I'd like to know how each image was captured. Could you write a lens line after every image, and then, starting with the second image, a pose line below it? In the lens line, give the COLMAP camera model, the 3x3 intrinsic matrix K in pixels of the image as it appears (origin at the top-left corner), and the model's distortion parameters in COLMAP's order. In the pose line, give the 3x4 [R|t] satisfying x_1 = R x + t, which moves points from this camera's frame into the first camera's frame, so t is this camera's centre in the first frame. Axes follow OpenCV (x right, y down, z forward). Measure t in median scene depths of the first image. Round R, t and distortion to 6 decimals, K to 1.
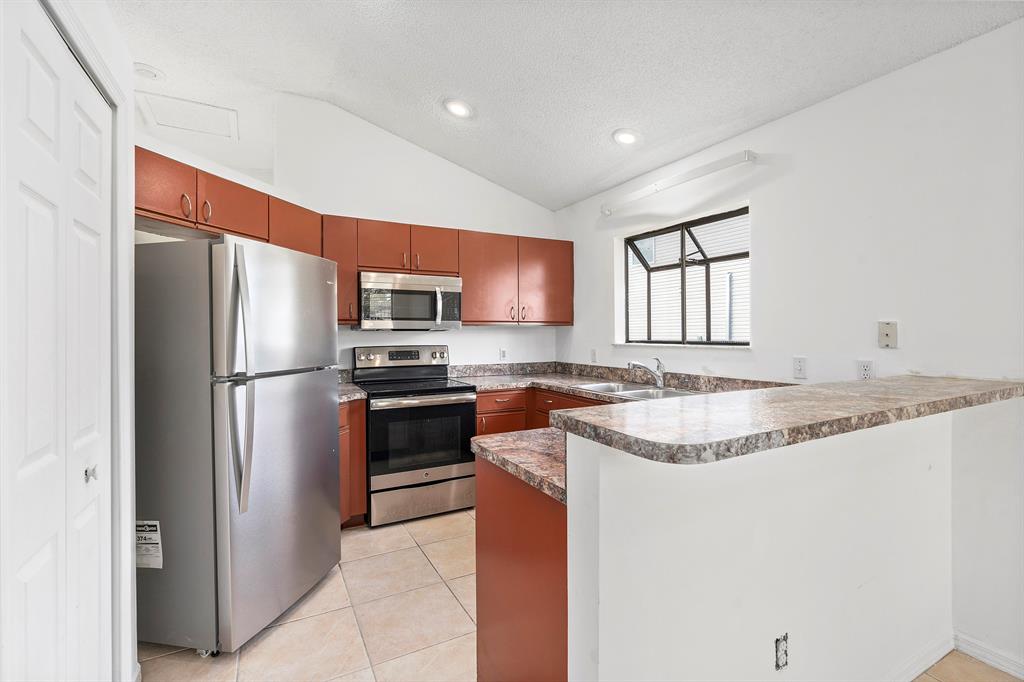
lens RADIAL K [[468.3, 0, 509.9], [0, 468.3, 334.4], [0, 0, 1]] dist [-0.005589, 0.000291]
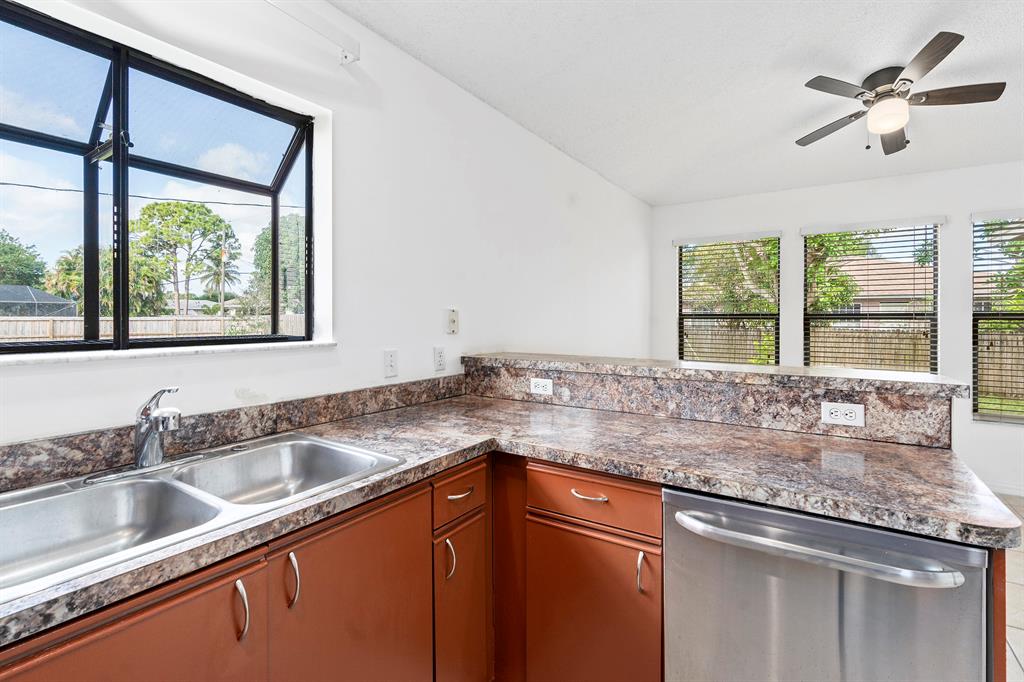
lens RADIAL K [[468.3, 0, 523.8], [0, 468.3, 317.7], [0, 0, 1]] dist [-0.005589, 0.000291]
pose [[-0.483626, 0.004405, 0.875263, -0.137107], [0.006292, 0.999979, -0.001556, -0.003372], [-0.875252, 0.004754, -0.483644, 0.859978]]
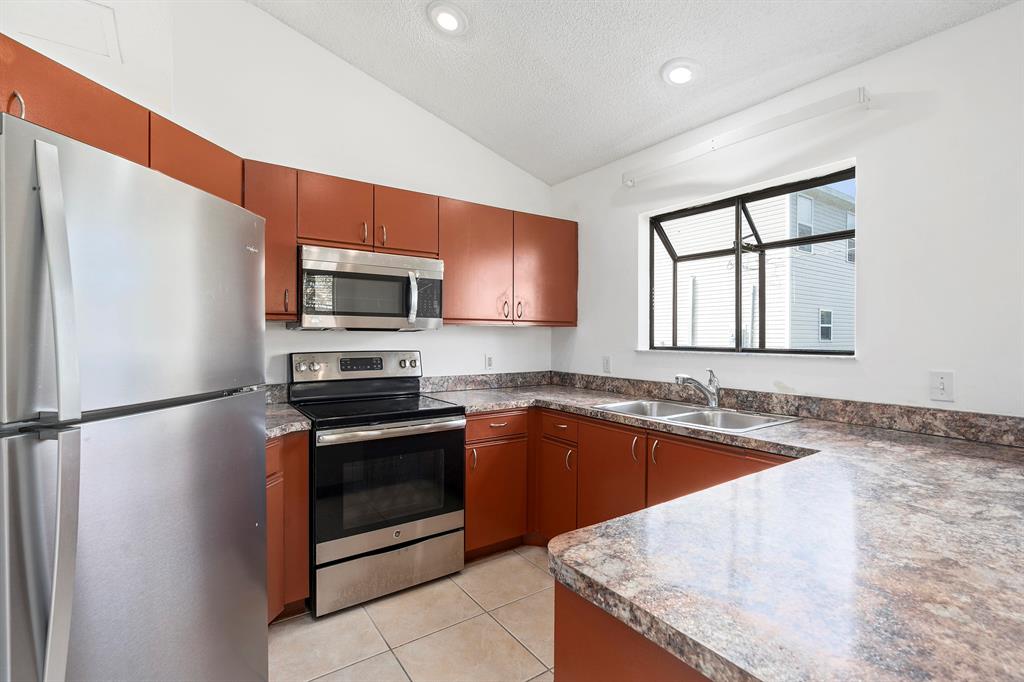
lens RADIAL K [[468.3, 0, 515.0], [0, 468.3, 340.4], [0, 0, 1]] dist [-0.005589, 0.000291]
pose [[0.990965, 0.008366, 0.133862, -0.096562], [-0.009270, 0.999938, 0.006137, 0.000986], [-0.133803, -0.007323, 0.990981, 0.268355]]
